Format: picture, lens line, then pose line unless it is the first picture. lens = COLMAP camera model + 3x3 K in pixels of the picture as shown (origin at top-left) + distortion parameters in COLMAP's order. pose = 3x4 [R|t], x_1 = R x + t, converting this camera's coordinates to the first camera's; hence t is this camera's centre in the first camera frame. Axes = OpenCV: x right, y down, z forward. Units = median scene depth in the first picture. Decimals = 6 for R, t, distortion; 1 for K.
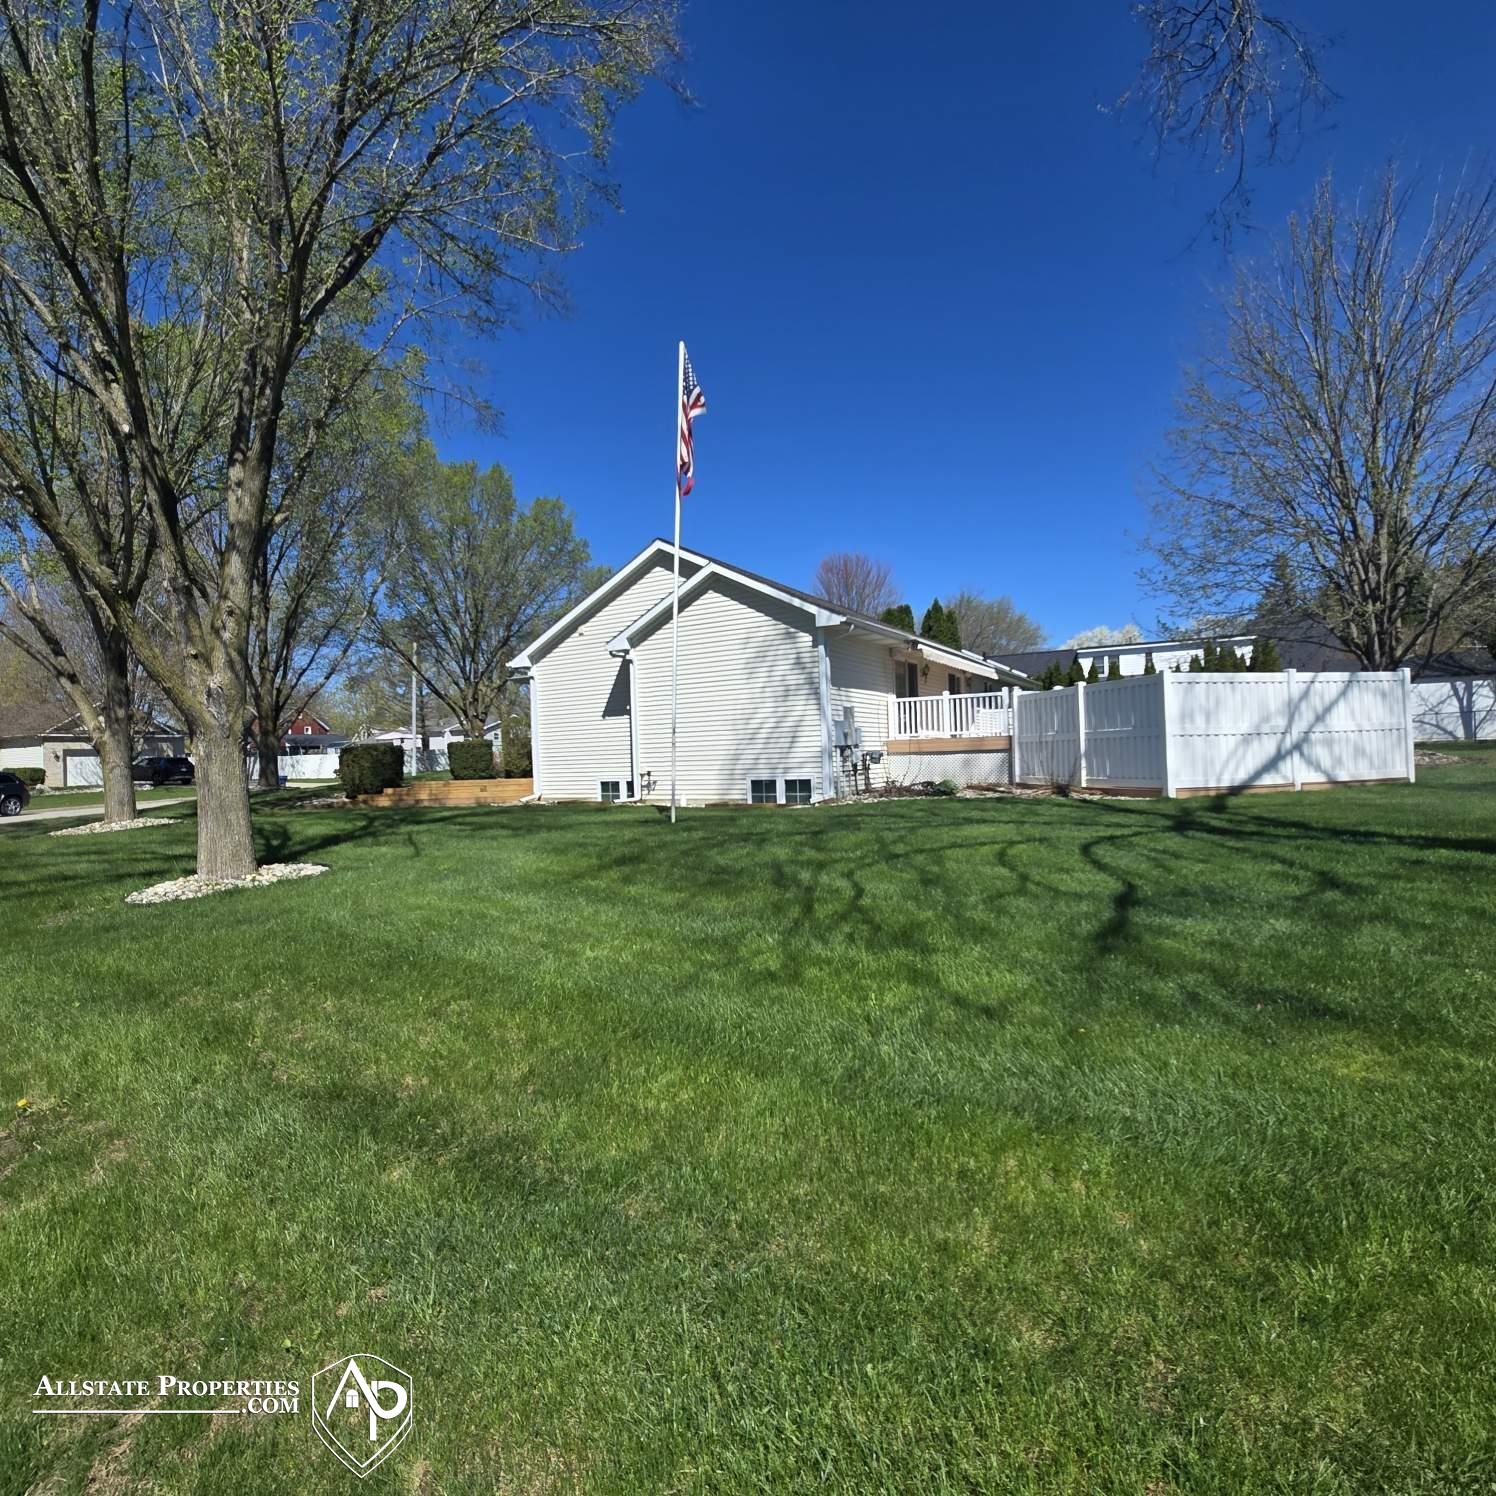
lens RADIAL K [[1003.3, 0, 748.0], [0, 1003.3, 748.0], [0, 0, 1]] dist [0.000010, 0.000002]
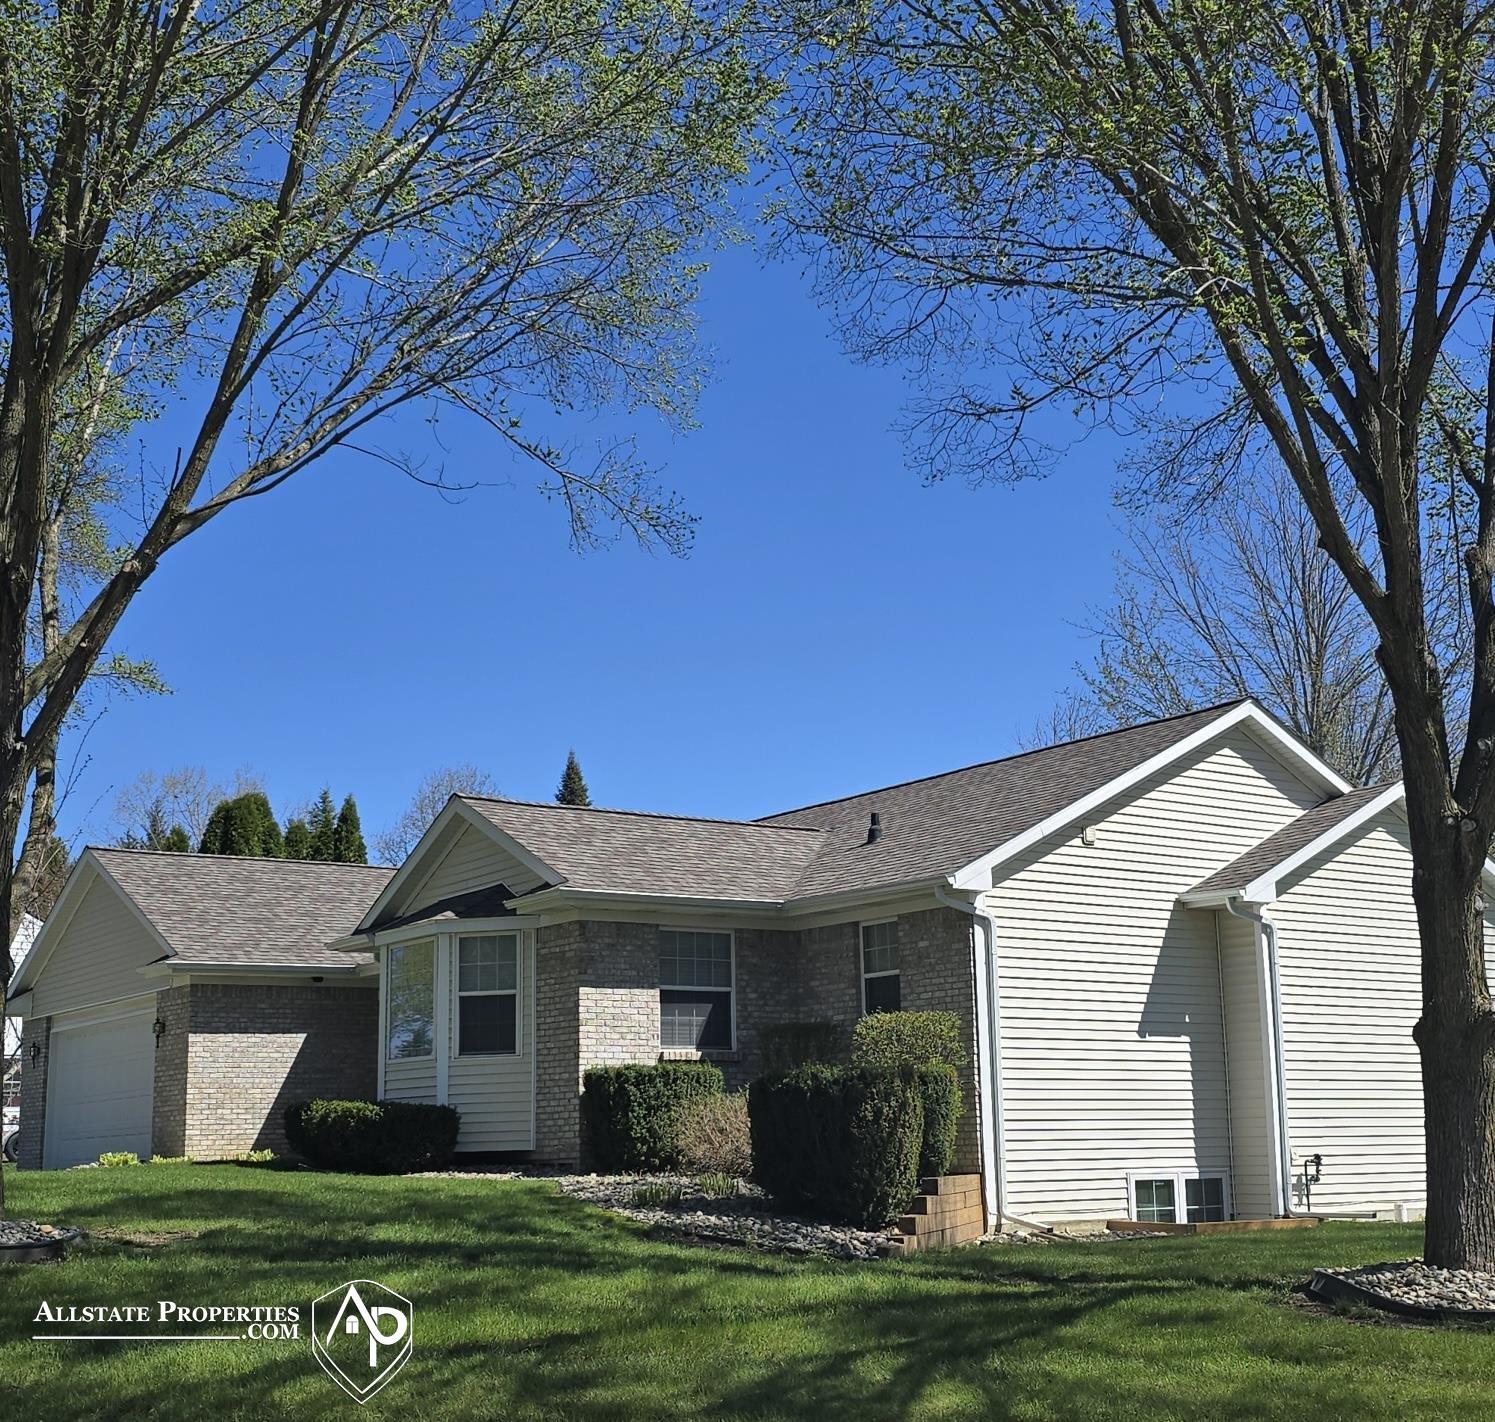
lens RADIAL K [[1950.4, 0, 747.5], [0, 1950.4, 711.0], [0, 0, 1]] dist [-0.003821, -0.010284]
pose [[0.357471, 0.220746, 0.907461, -1.031482], [-0.023747, 0.973499, -0.227456, 0.031236], [-0.933622, 0.059759, 0.353239, 0.835990]]
